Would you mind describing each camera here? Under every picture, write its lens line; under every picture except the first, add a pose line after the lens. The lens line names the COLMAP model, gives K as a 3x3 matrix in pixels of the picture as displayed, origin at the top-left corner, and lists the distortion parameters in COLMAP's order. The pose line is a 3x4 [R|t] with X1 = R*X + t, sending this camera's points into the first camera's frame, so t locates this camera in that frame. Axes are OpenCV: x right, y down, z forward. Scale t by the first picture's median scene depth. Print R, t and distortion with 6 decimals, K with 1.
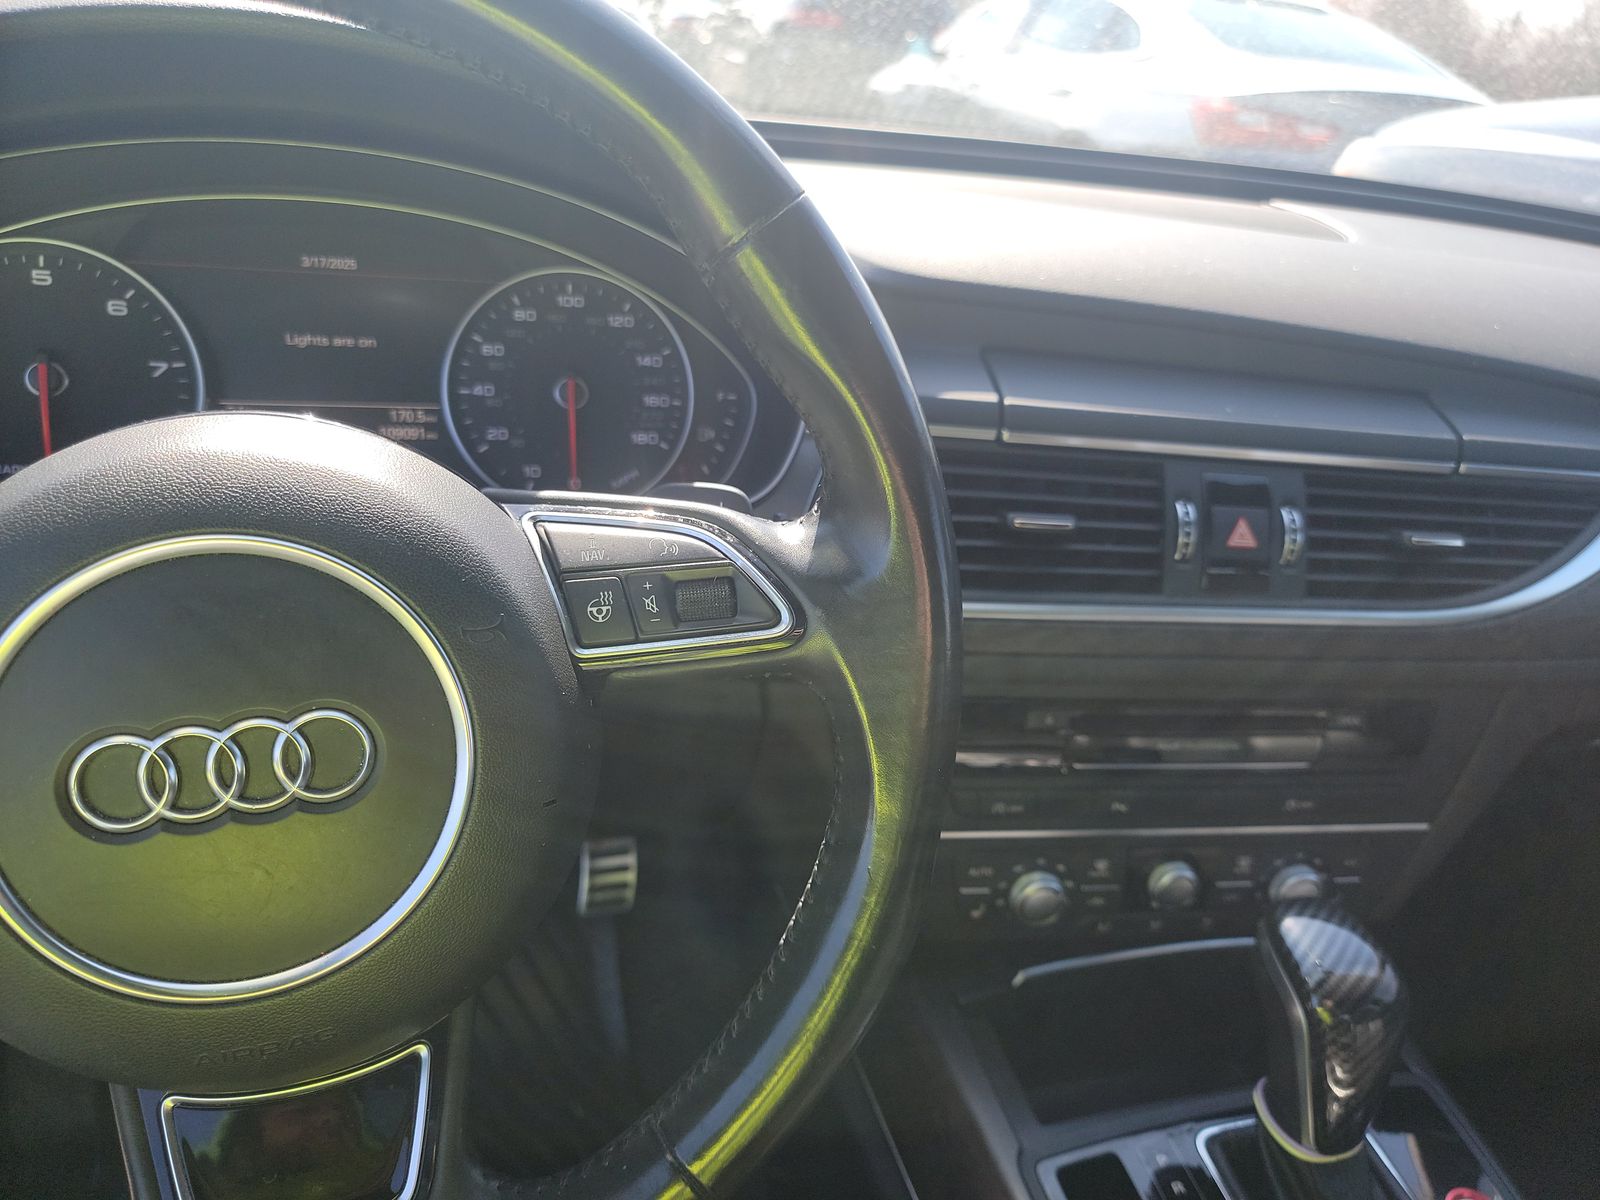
lens RADIAL K [[1164.5, 0, 813.5], [0, 1164.5, 594.2], [0, 0, 1]] dist [0.056133, -0.055295]
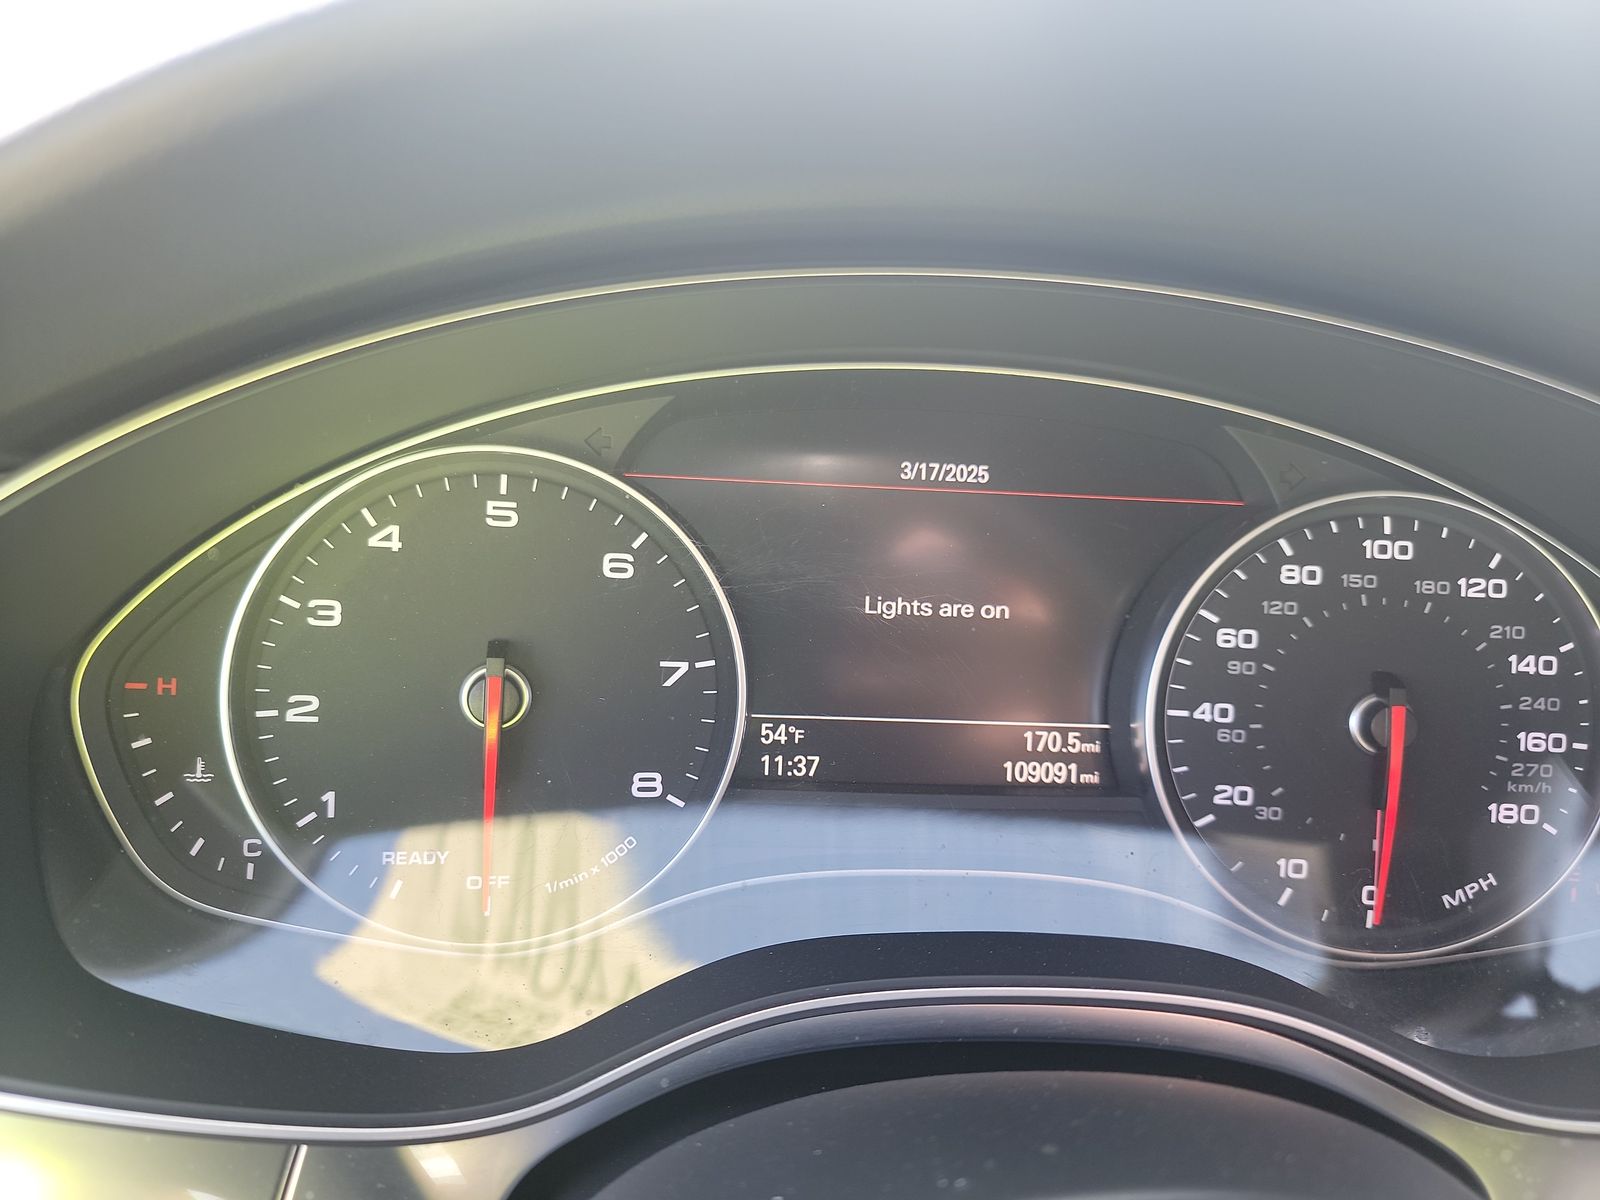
lens RADIAL K [[1164.5, 0, 803.6], [0, 1164.5, 594.9], [0, 0, 1]] dist [0.056133, -0.055295]
pose [[0.978285, 0.048807, -0.201436, -0.392851], [-0.061109, 0.996598, -0.055308, -0.203956], [0.198052, 0.066417, 0.977939, 0.480440]]
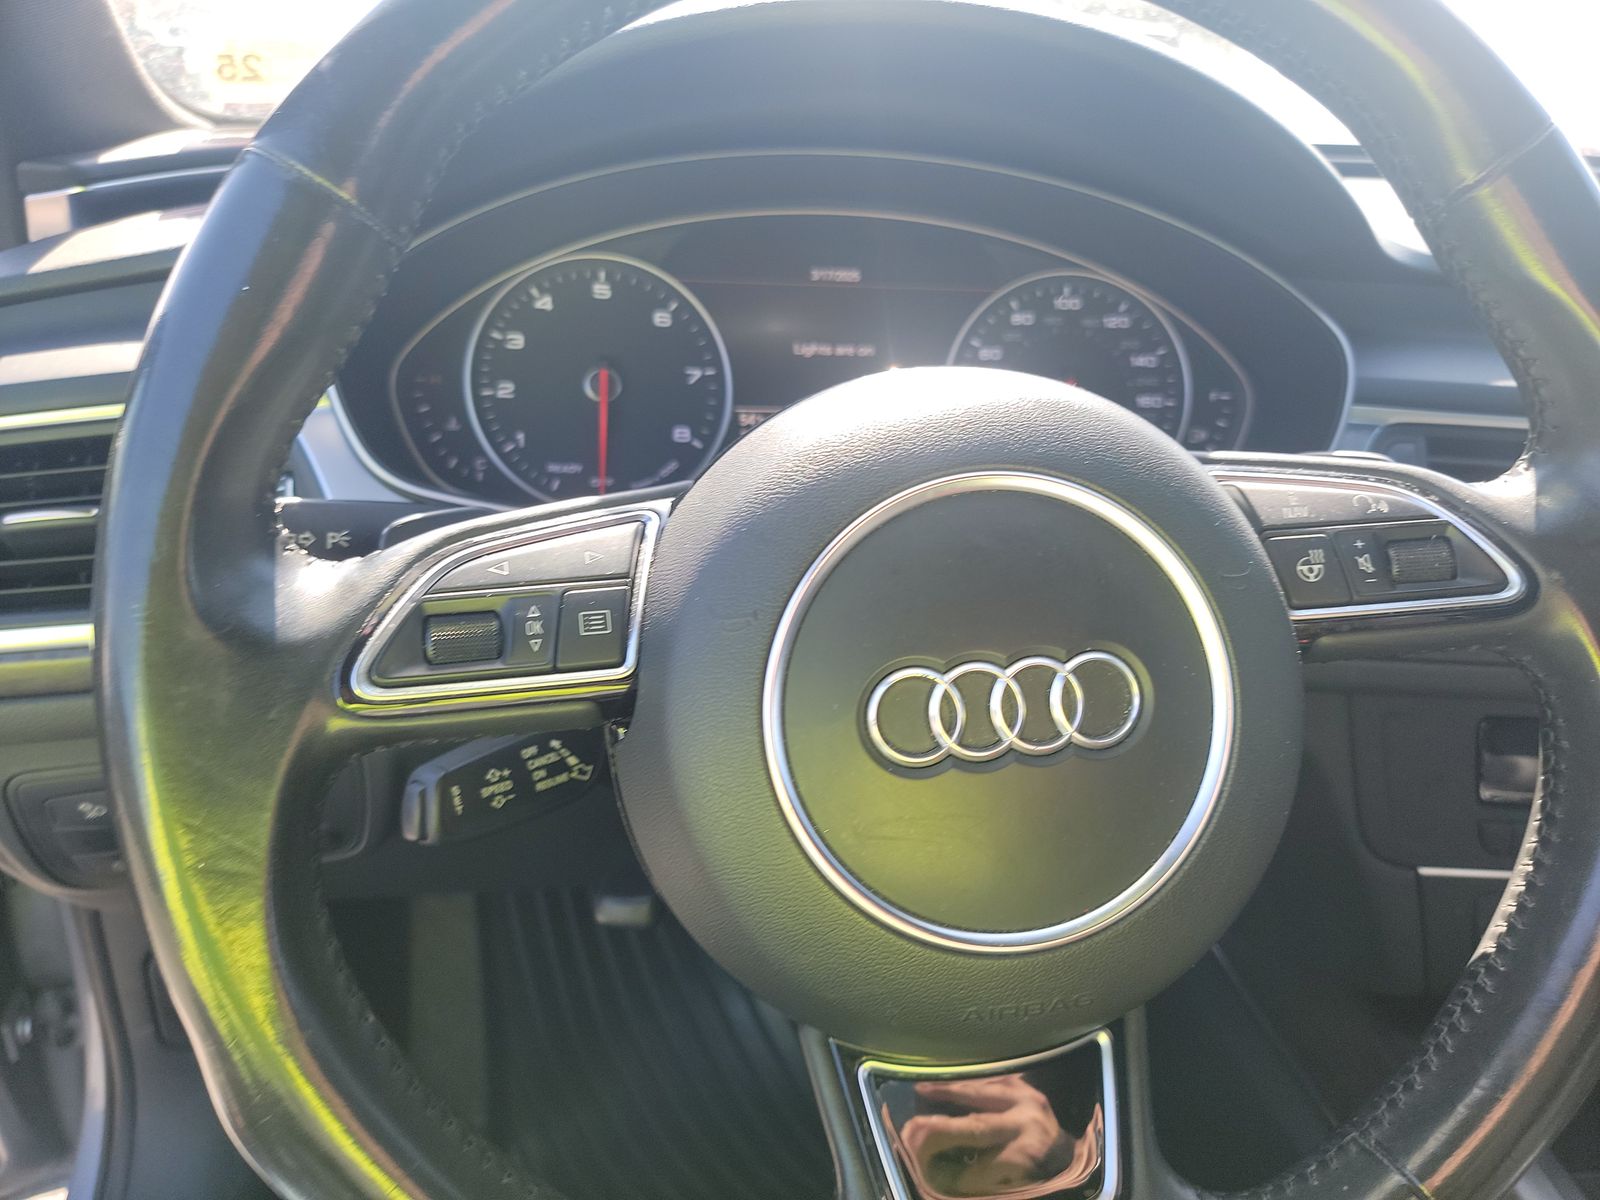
lens RADIAL K [[1164.5, 0, 814.1], [0, 1164.5, 570.7], [0, 0, 1]] dist [0.056133, -0.055295]
pose [[0.986953, 0.004089, -0.160956, -0.285332], [-0.017162, 0.996654, -0.079915, 0.065381], [0.160090, 0.081635, 0.983721, 0.006025]]
